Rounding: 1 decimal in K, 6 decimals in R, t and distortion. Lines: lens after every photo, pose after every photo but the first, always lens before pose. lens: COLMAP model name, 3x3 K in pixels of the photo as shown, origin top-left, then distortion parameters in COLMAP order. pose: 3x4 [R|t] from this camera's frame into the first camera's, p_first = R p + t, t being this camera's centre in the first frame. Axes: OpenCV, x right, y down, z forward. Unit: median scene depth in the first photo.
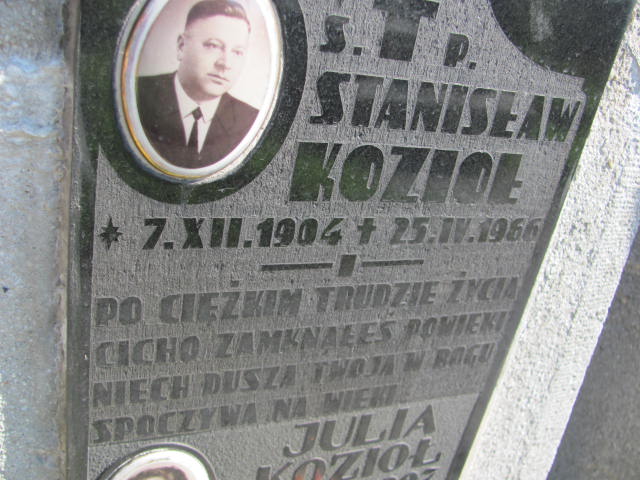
lens RADIAL K [[666.1, 0, 316.8], [0, 666.1, 231.0], [0, 0, 1]] dist [-0.222704, 0.252477]
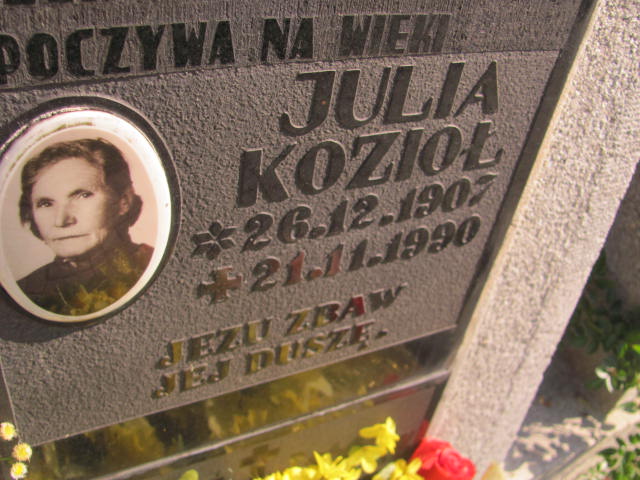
lens RADIAL K [[666.1, 0, 316.8], [0, 666.1, 231.0], [0, 0, 1]] dist [-0.222704, 0.252477]
pose [[0.997410, -0.063313, 0.034139, -0.042648], [0.053663, 0.971007, 0.232950, 0.282716], [-0.047898, -0.230515, 0.971889, 0.338843]]
